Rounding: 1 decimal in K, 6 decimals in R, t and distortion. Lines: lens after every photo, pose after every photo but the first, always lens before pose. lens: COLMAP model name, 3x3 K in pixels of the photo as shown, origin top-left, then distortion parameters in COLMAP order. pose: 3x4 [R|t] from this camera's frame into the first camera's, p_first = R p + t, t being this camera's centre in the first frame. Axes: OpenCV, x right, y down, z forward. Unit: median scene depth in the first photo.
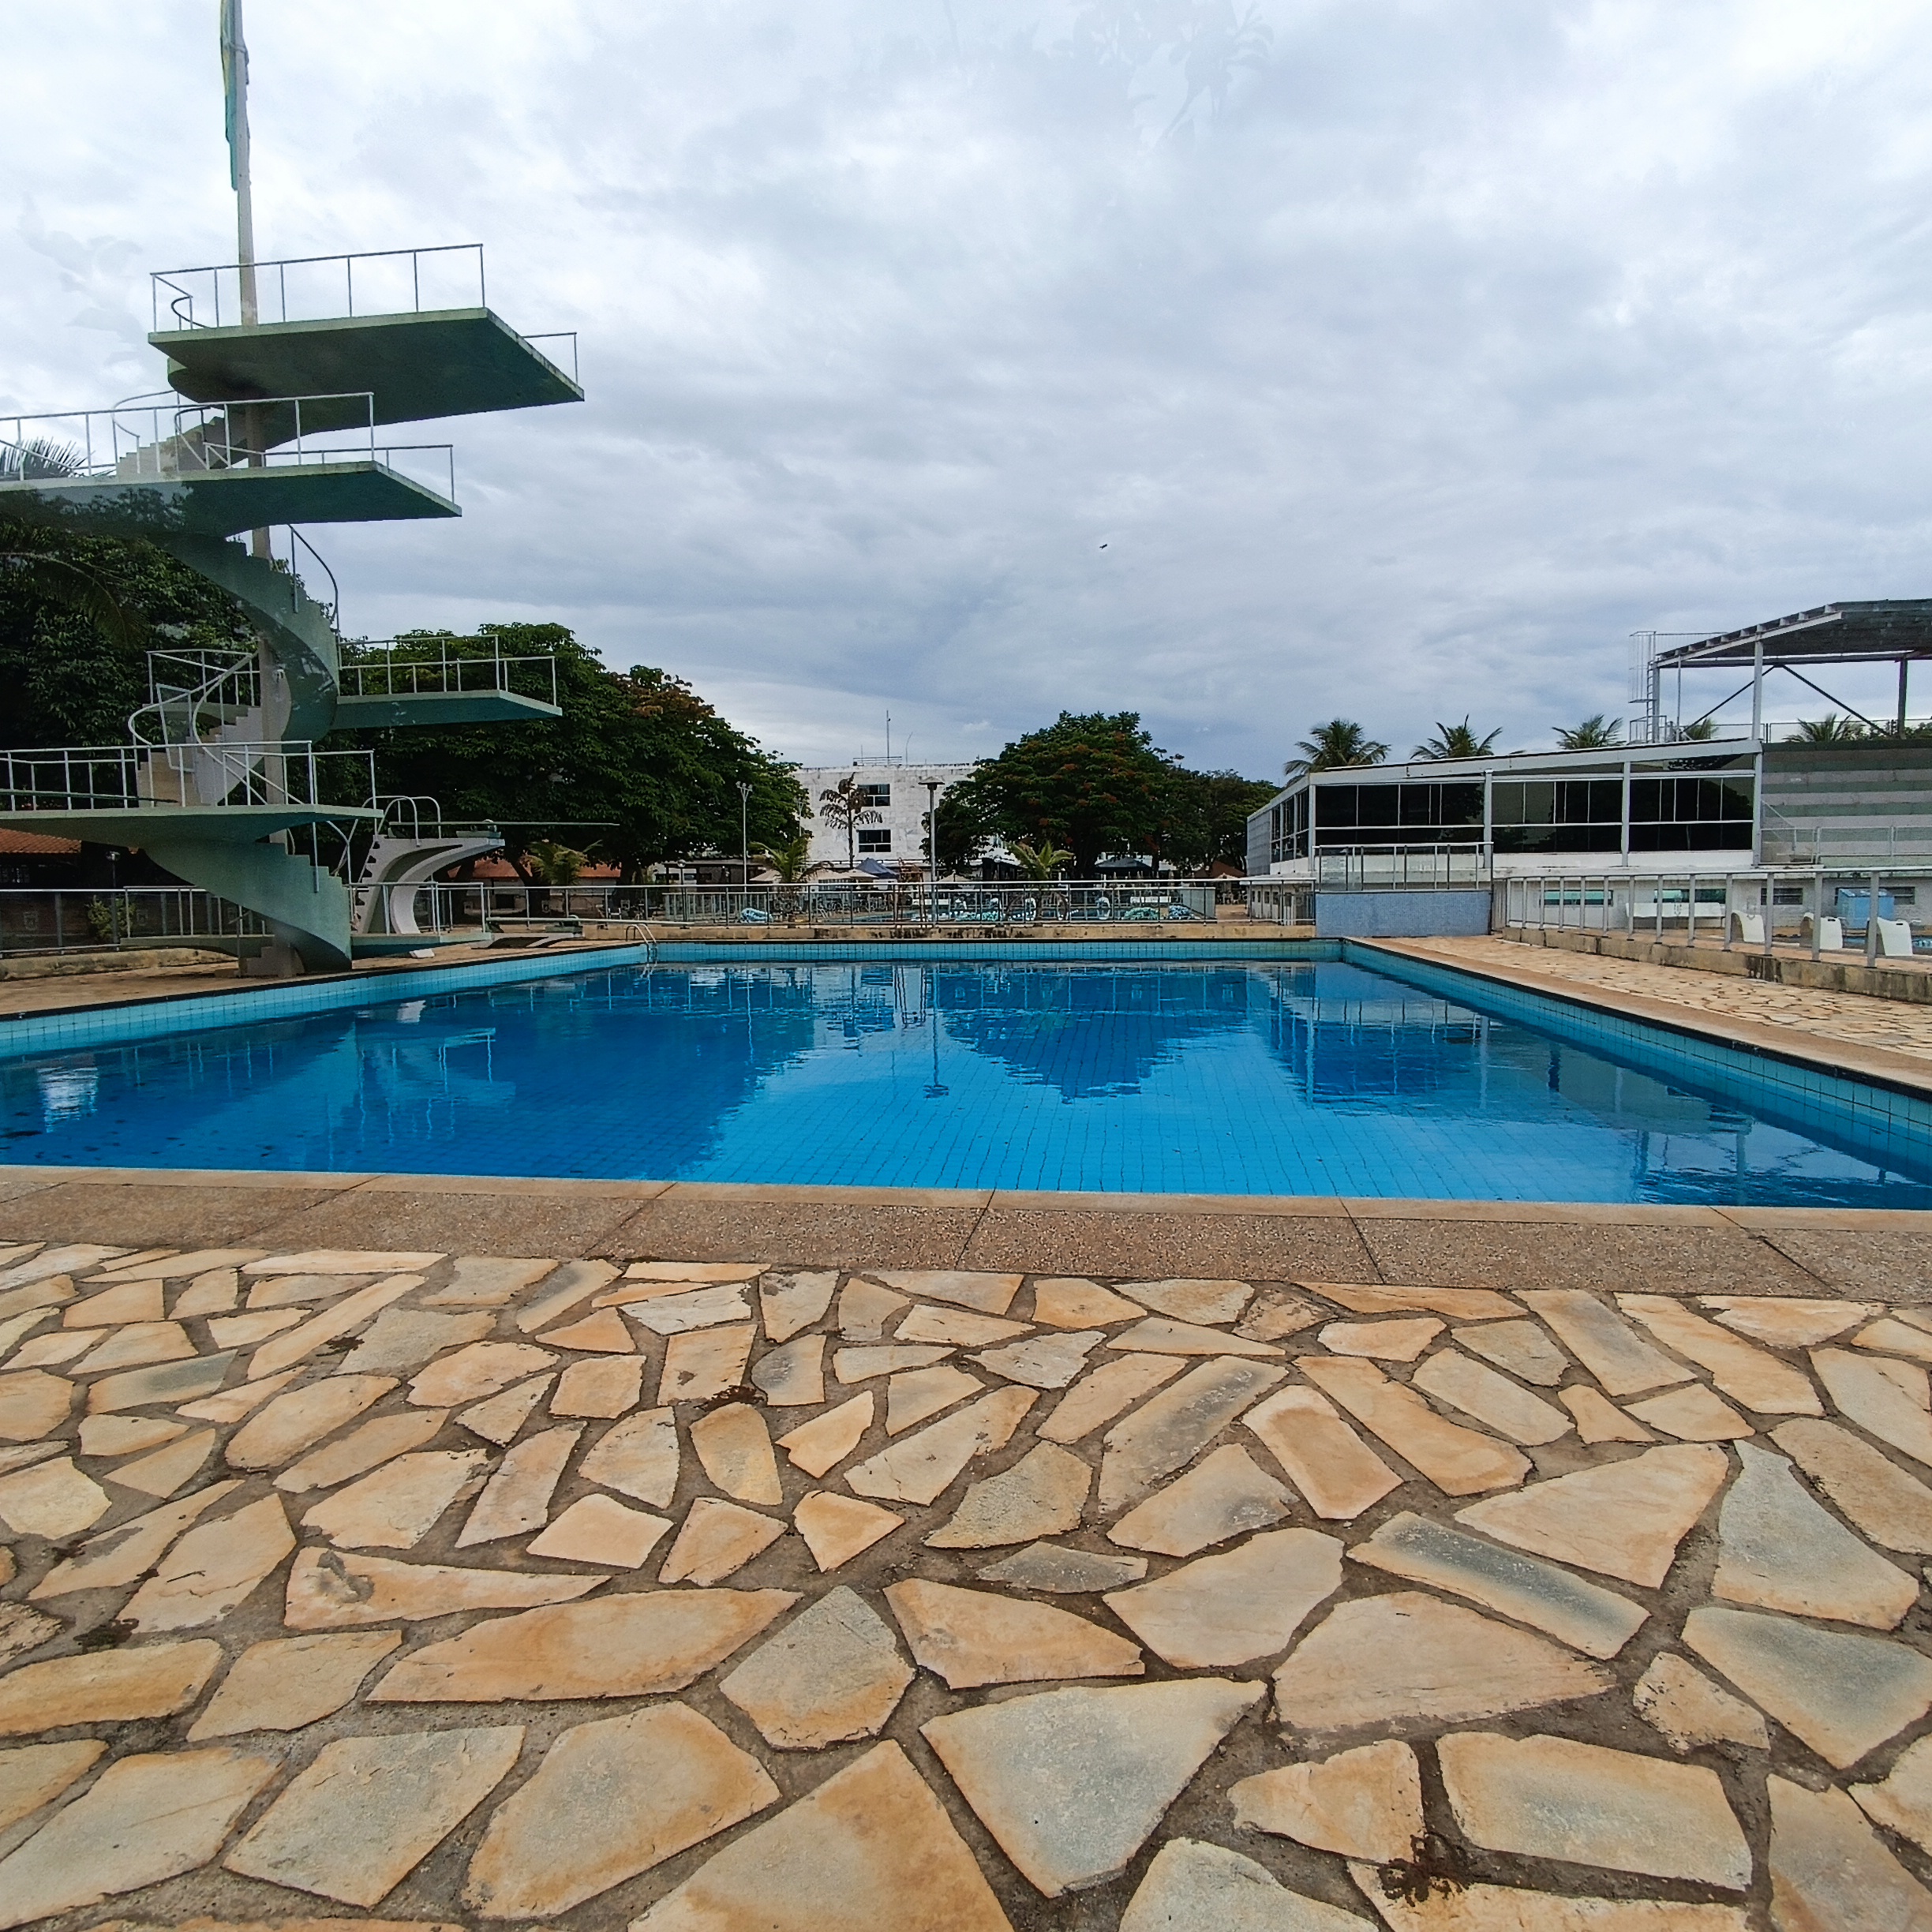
lens RADIAL K [[1177.2, 0, 985.3], [0, 1177.2, 970.8], [0, 0, 1]] dist [-0.001379, 0.000058]
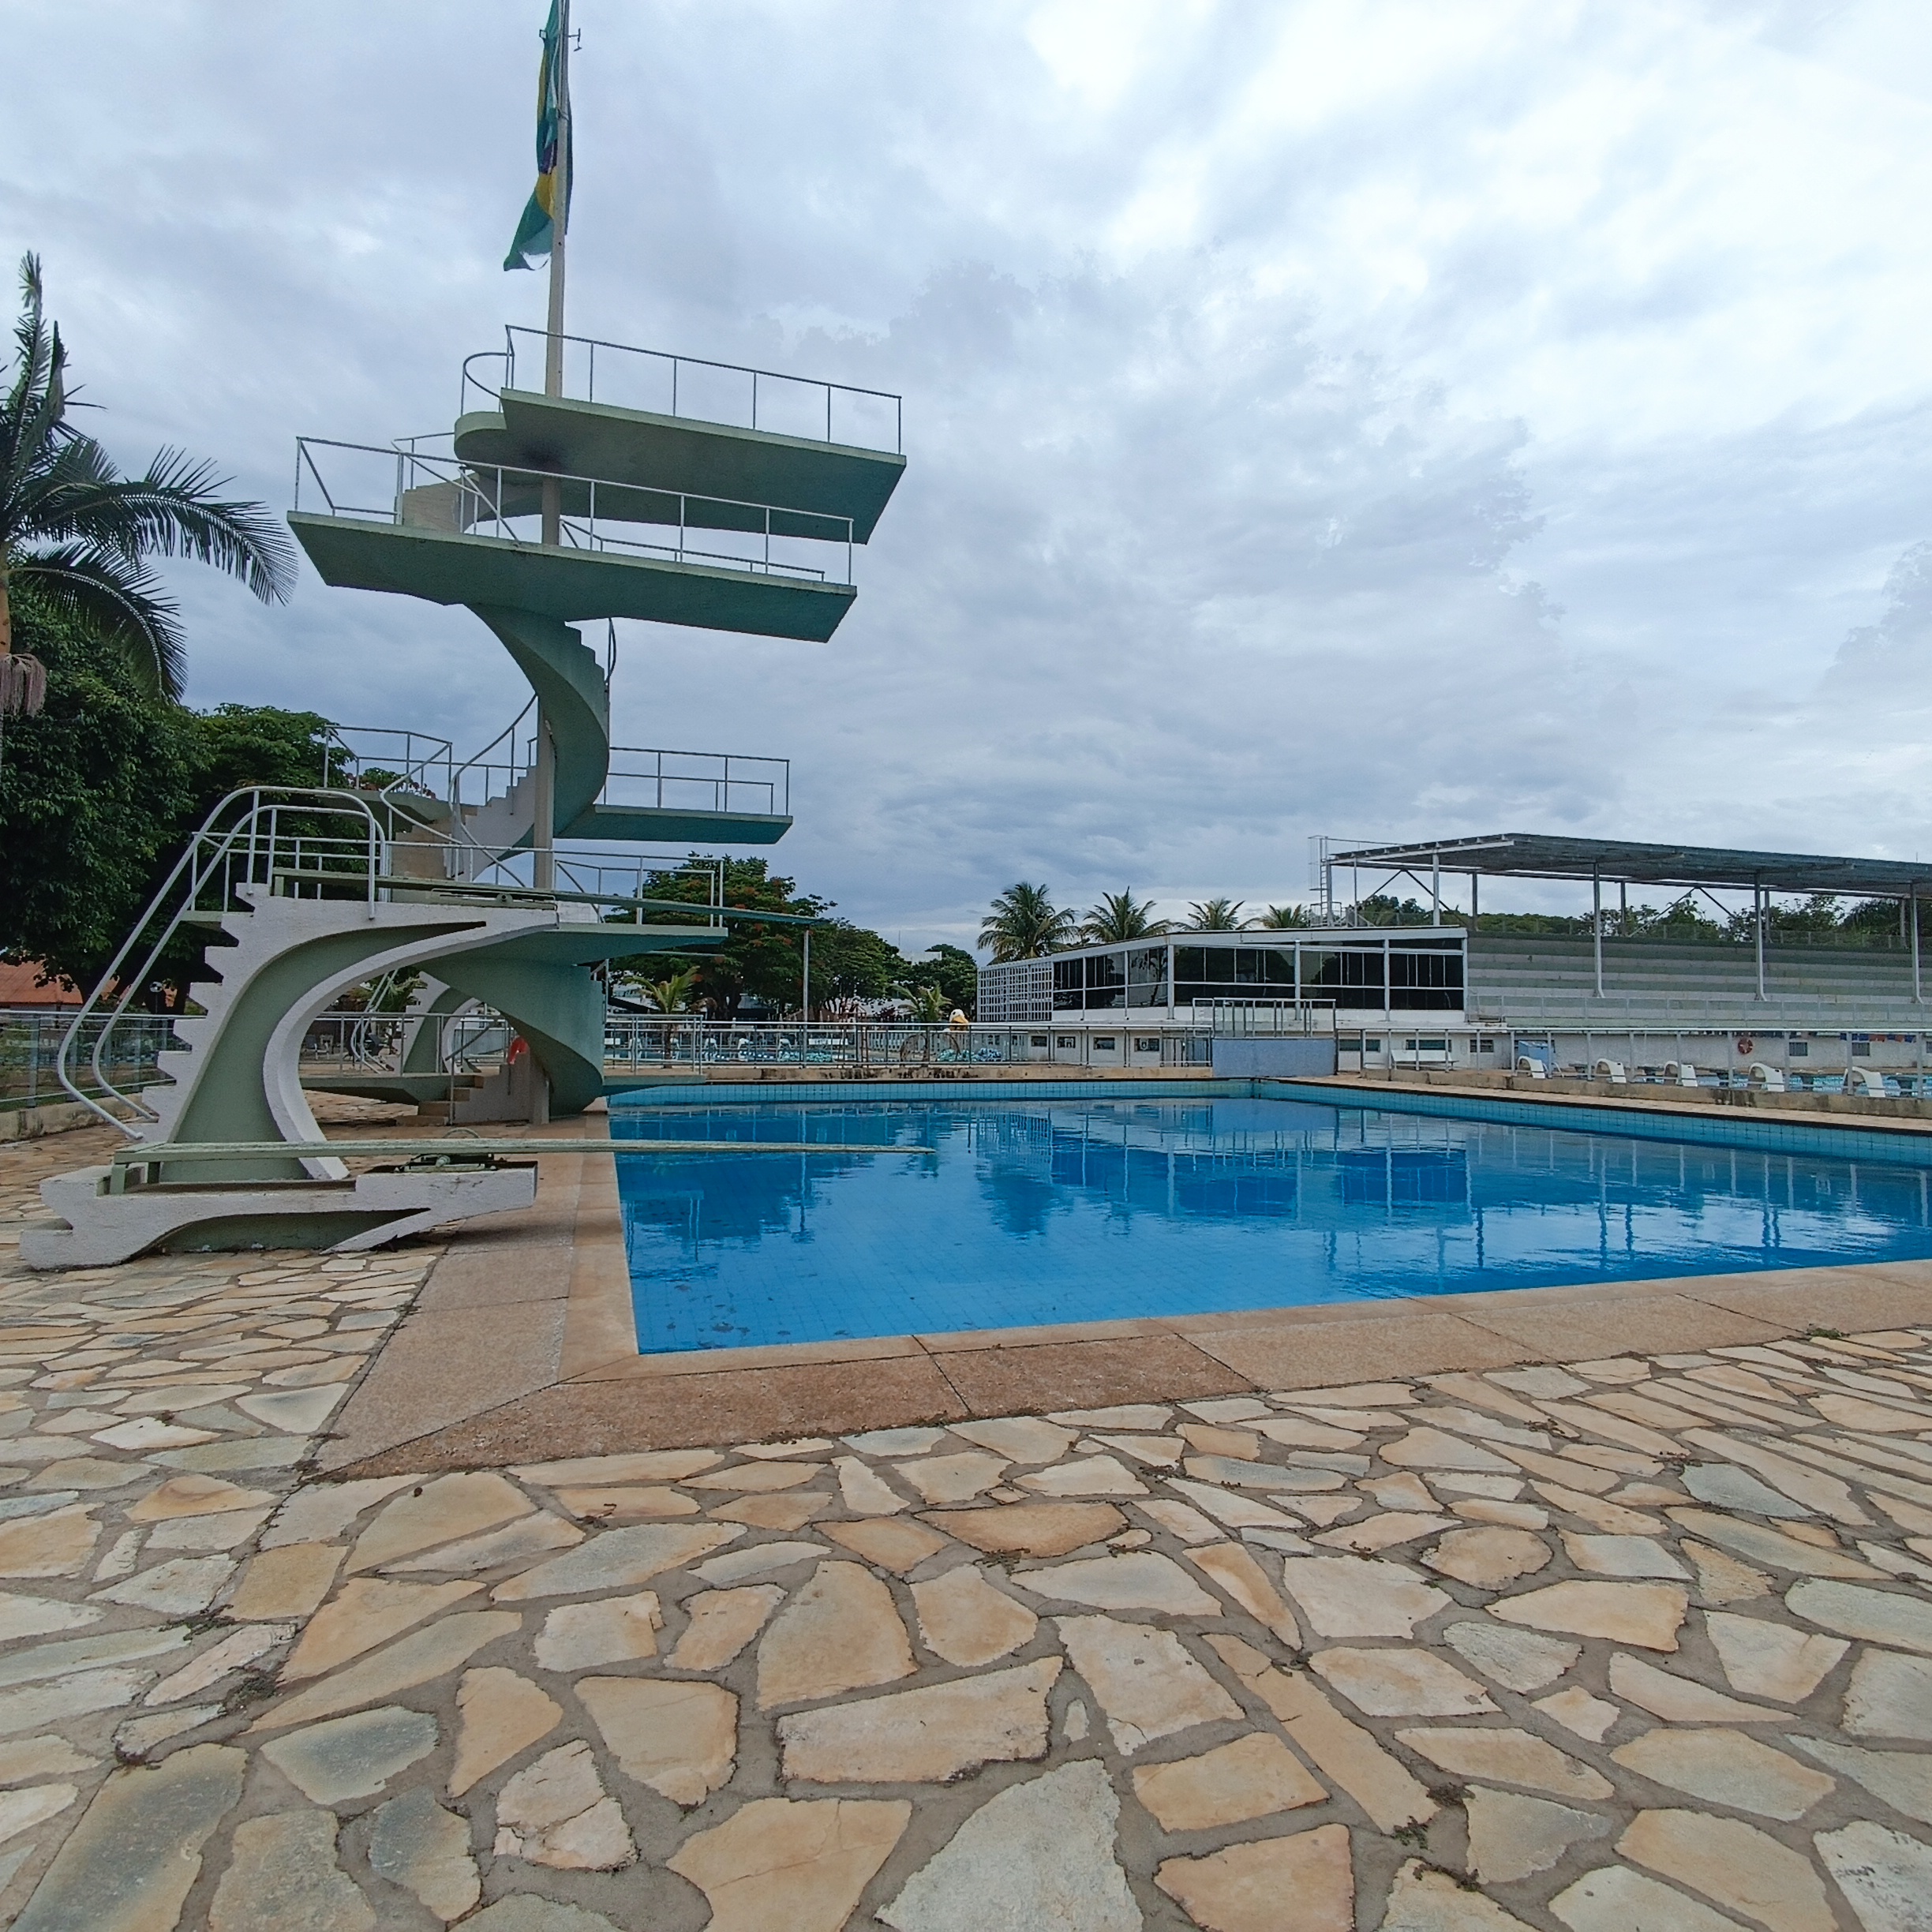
lens RADIAL K [[1177.2, 0, 995.6], [0, 1177.2, 989.1], [0, 0, 1]] dist [-0.001379, 0.000058]
pose [[0.899093, 0.032439, 0.436554, -0.370983], [0.013765, 0.994662, -0.102260, 0.000488], [-0.437541, 0.097951, 0.893848, 0.049031]]
